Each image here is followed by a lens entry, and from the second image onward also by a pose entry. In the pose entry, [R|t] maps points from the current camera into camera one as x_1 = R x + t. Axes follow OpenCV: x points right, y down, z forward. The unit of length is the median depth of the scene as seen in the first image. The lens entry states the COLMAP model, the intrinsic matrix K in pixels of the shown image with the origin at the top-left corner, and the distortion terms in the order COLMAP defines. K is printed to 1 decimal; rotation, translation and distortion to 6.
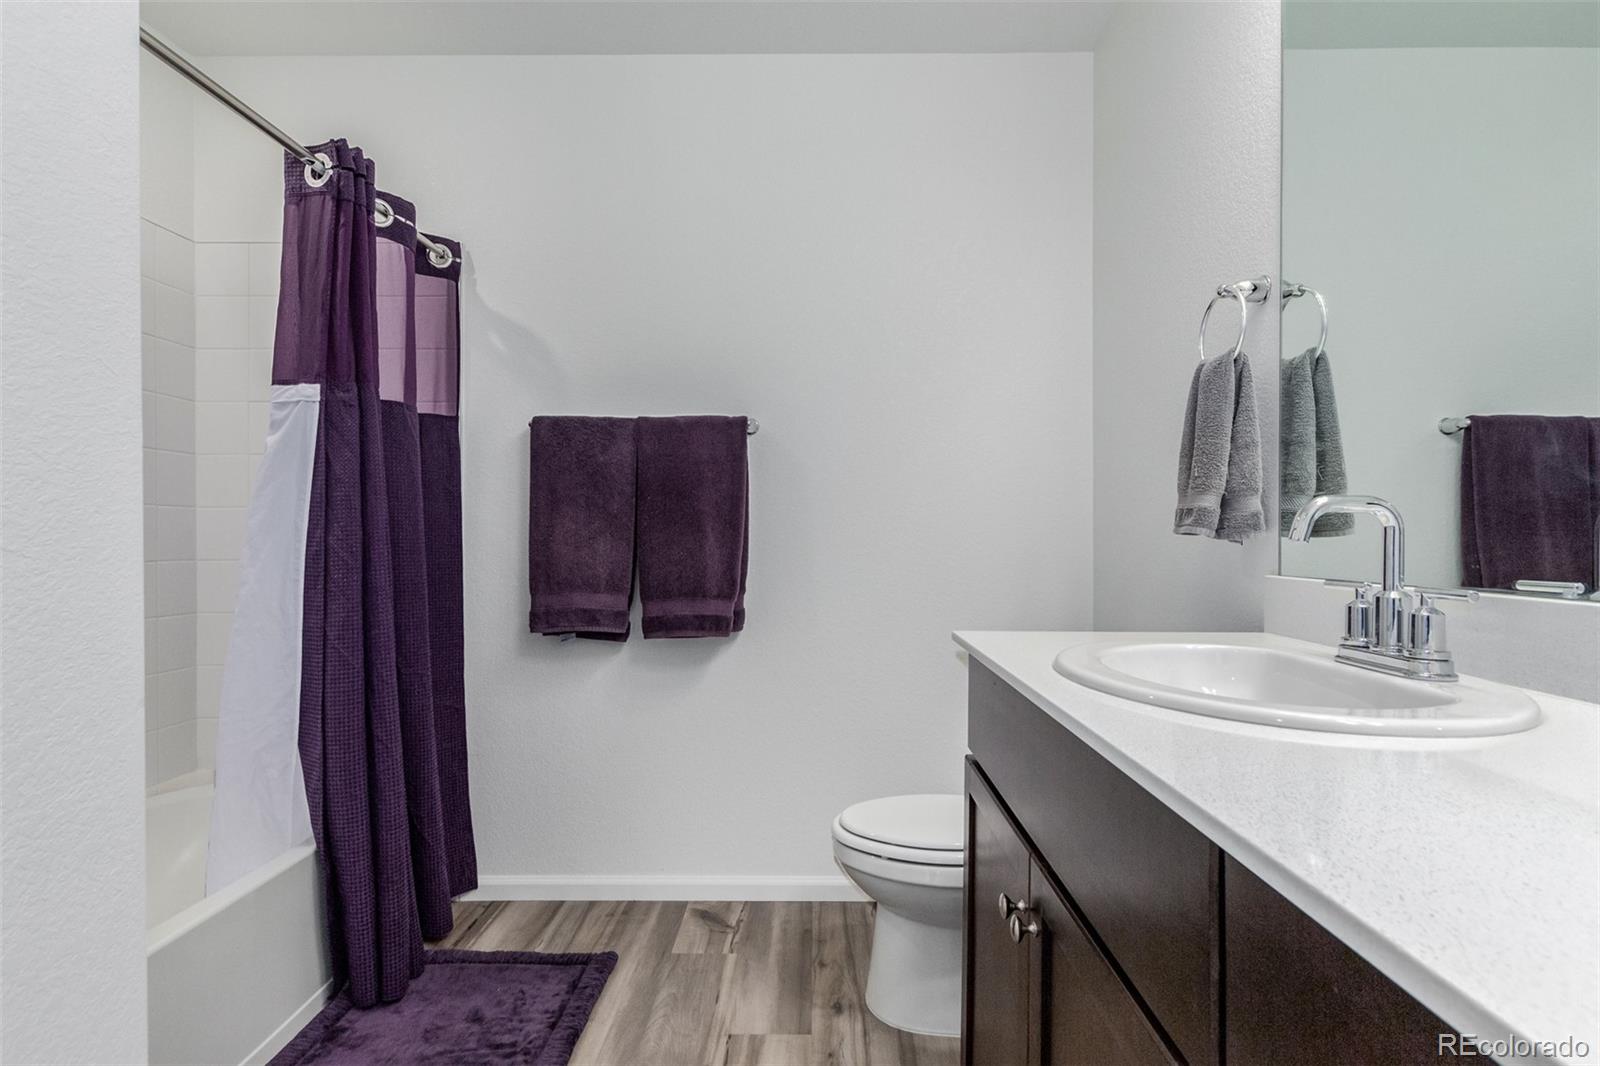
lens RADIAL K [[779.3, 0, 808.5], [0, 779.3, 538.5], [0, 0, 1]] dist [0.010470, -0.002958]
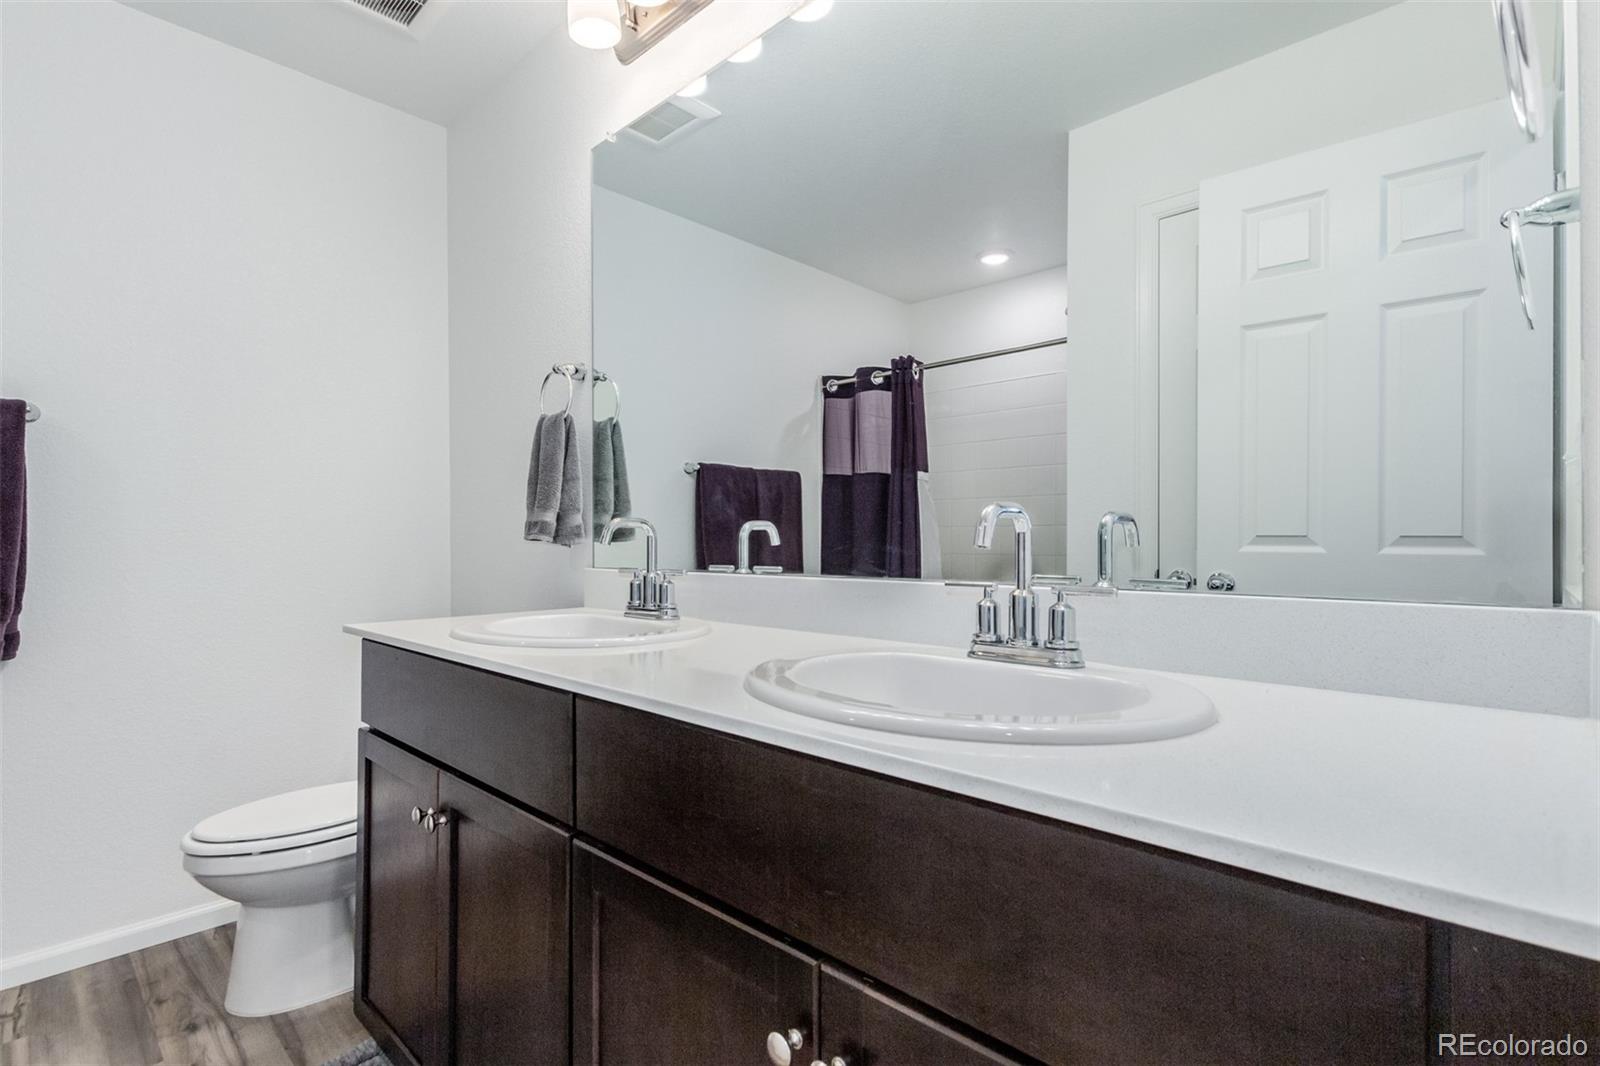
lens RADIAL K [[779.3, 0, 809.7], [0, 779.3, 537.2], [0, 0, 1]] dist [0.010470, -0.002958]
pose [[0.682887, -0.003699, 0.730514, -0.191935], [0.007083, 0.999974, -0.001558, -0.005262], [-0.730489, 0.006238, 0.682896, -0.300948]]
